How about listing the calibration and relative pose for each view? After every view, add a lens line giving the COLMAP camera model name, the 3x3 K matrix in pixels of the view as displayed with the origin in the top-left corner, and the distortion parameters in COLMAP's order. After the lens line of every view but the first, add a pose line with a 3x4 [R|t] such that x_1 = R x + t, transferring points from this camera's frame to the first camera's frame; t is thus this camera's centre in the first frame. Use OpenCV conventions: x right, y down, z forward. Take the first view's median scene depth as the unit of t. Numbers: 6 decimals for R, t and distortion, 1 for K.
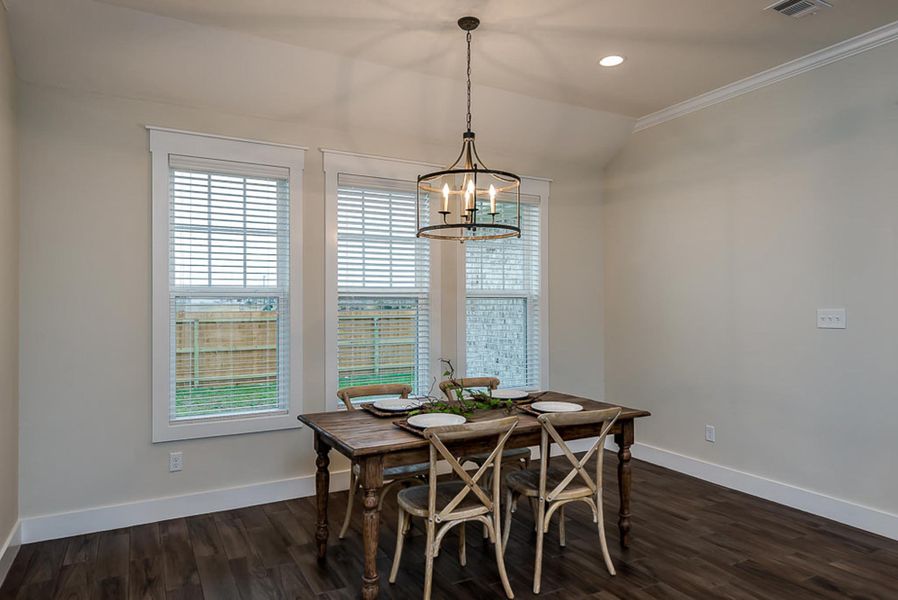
lens RADIAL K [[609.7, 0, 449.0], [0, 609.7, 300.0], [0, 0, 1]] dist [-0.001966, -0.000702]
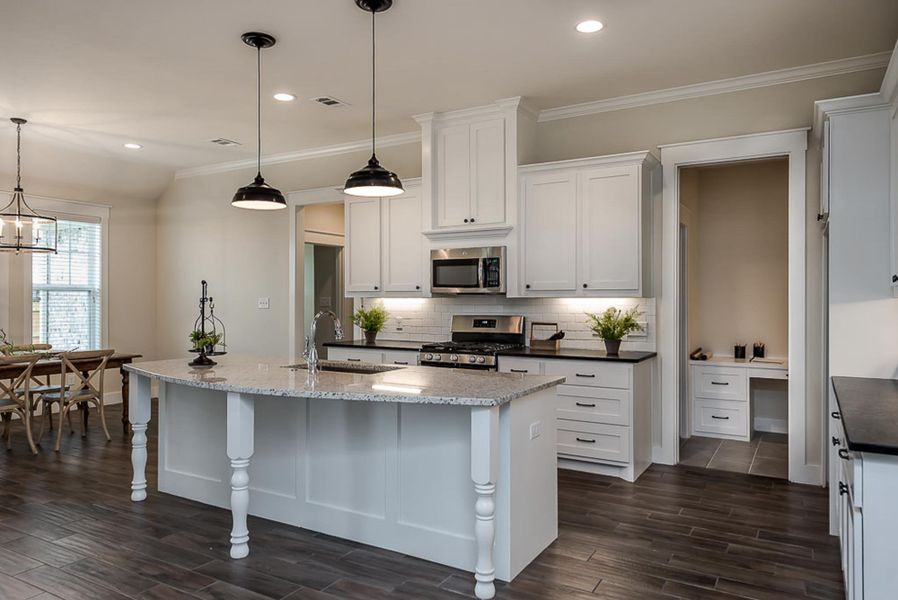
lens RADIAL K [[609.7, 0, 449.0], [0, 609.7, 300.0], [0, 0, 1]] dist [-0.001966, -0.000702]
pose [[0.848054, 0.003541, 0.529899, 0.144460], [-0.009175, 0.999926, 0.008001, -0.001175], [-0.529831, -0.011647, 0.848023, -0.967541]]
